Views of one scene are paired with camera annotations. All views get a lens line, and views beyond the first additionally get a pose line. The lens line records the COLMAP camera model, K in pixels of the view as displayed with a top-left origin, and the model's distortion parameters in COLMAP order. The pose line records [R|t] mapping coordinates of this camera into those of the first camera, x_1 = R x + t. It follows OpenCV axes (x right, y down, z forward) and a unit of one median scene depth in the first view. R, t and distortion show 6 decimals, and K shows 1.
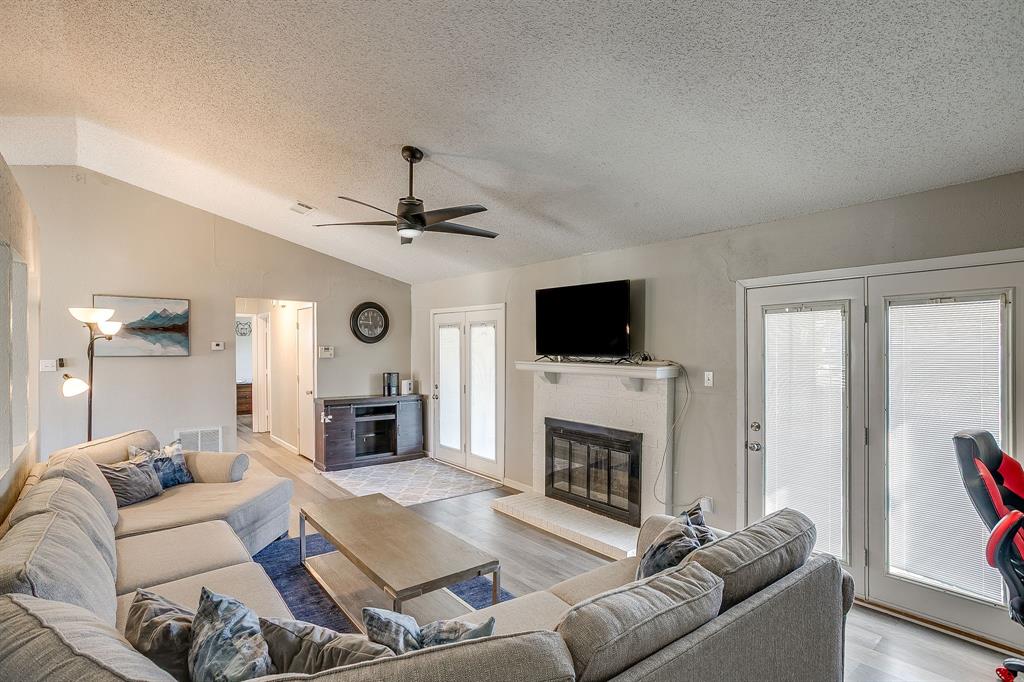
lens RADIAL K [[507.6, 0, 509.4], [0, 507.6, 359.3], [0, 0, 1]] dist [-0.054142, 0.000248]
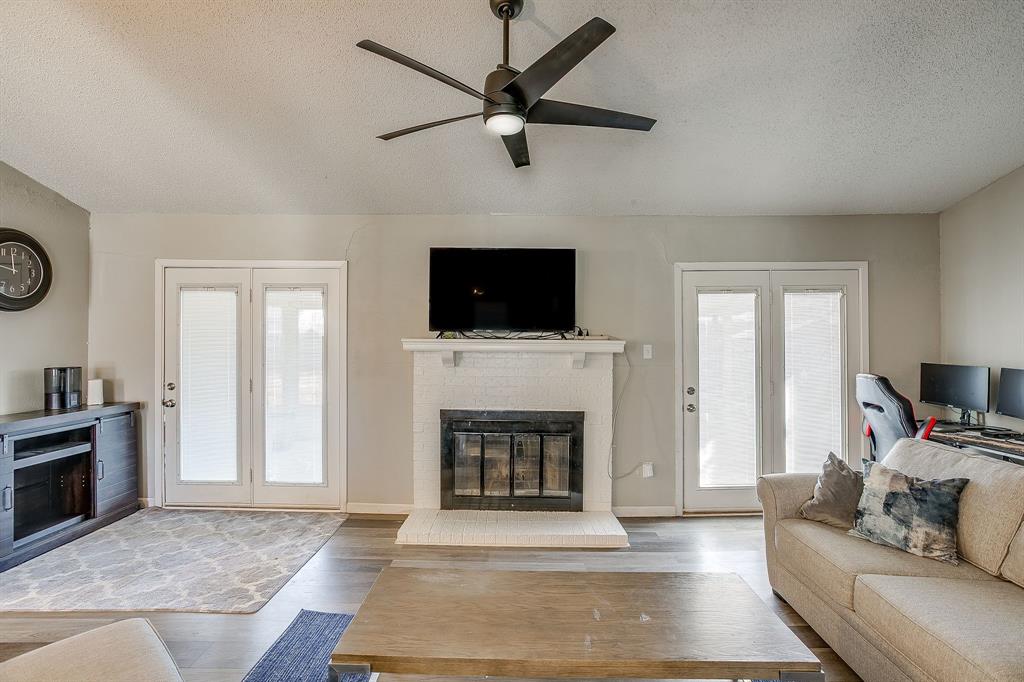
lens RADIAL K [[495.7, 0, 510.0], [0, 495.7, 341.1], [0, 0, 1]] dist [-0.054706, 0.029313]
pose [[0.633813, -0.003369, 0.773479, -0.423080], [0.017700, 0.999792, -0.010150, 0.015735], [-0.773284, 0.020124, 0.633741, 0.391772]]
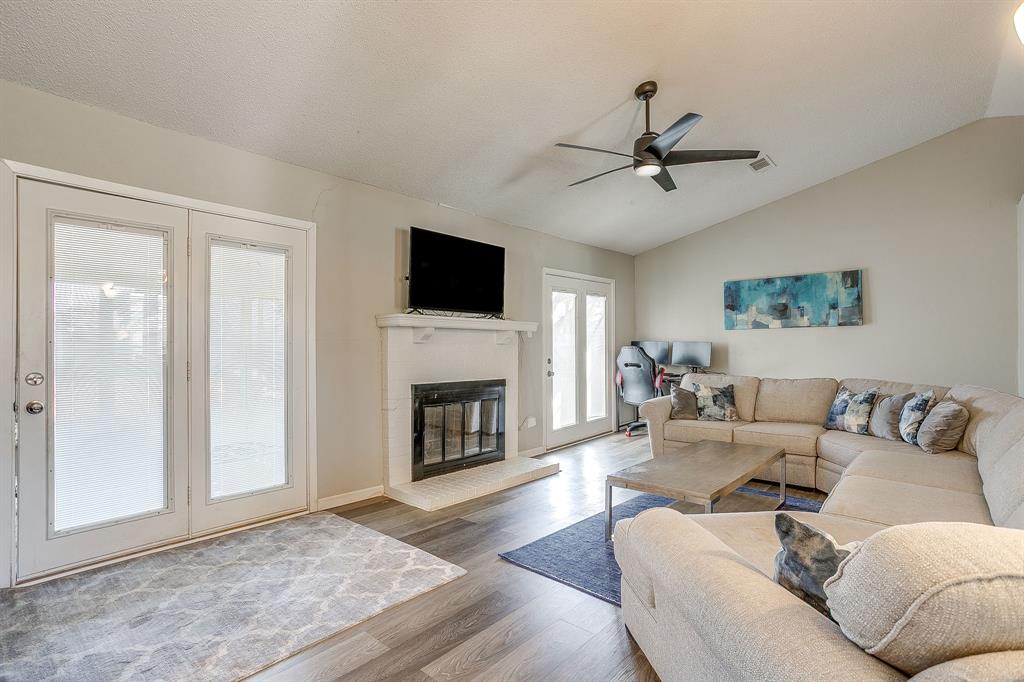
lens RADIAL K [[496.8, 0, 509.4], [0, 496.8, 344.4], [0, 0, 1]] dist [-0.053520, 0.031010]
pose [[-0.166422, -0.000241, 0.986055, -0.686707], [0.025890, 0.999654, 0.004614, 0.046222], [-0.985715, 0.026297, -0.166358, 0.905104]]
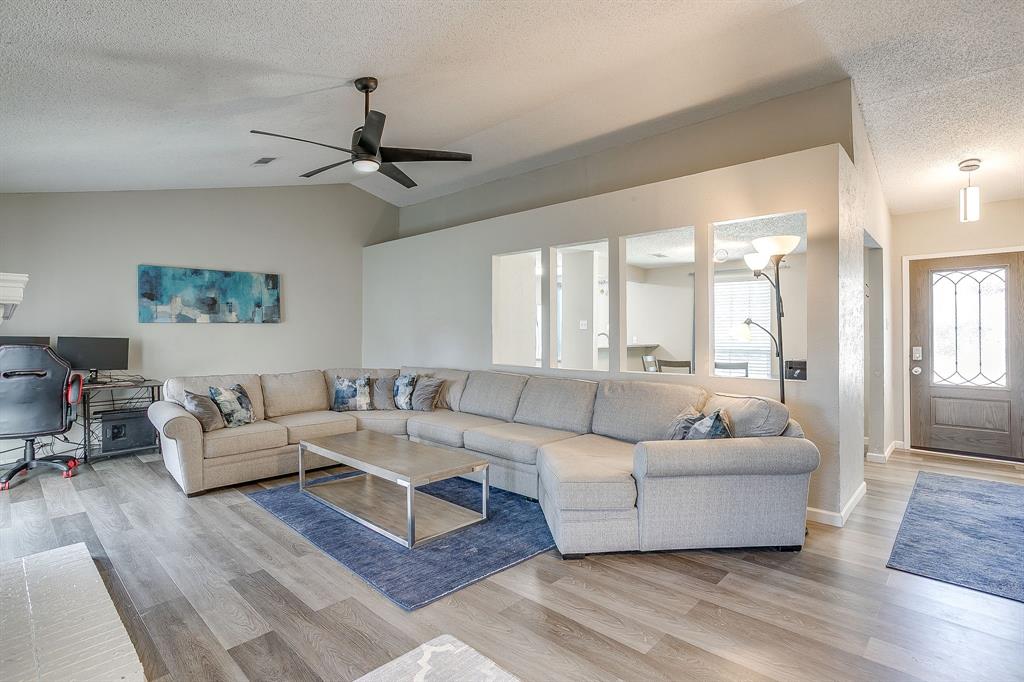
lens RADIAL K [[497.7, 0, 508.4], [0, 497.7, 331.7], [0, 0, 1]] dist [-0.052904, 0.030430]
pose [[-0.992413, -0.002234, -0.122928, -0.221195], [-0.004362, 0.999845, 0.017052, 0.028581], [0.122871, 0.017459, -0.992269, 1.240465]]
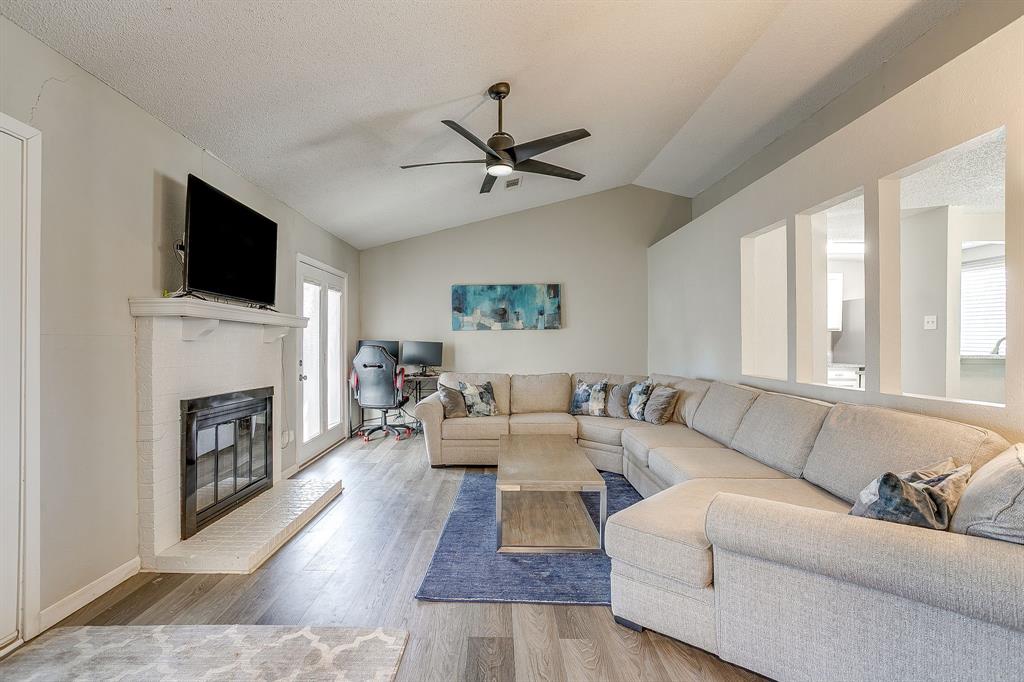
lens RADIAL K [[503.9, 0, 487.4], [0, 503.9, 343.2], [0, 0, 1]] dist [-0.070370, 0.053961]
pose [[-0.761967, -0.001122, 0.647615, -0.507251], [0.013137, 0.999766, 0.017189, 0.041609], [-0.647482, 0.021605, -0.761774, 1.112358]]
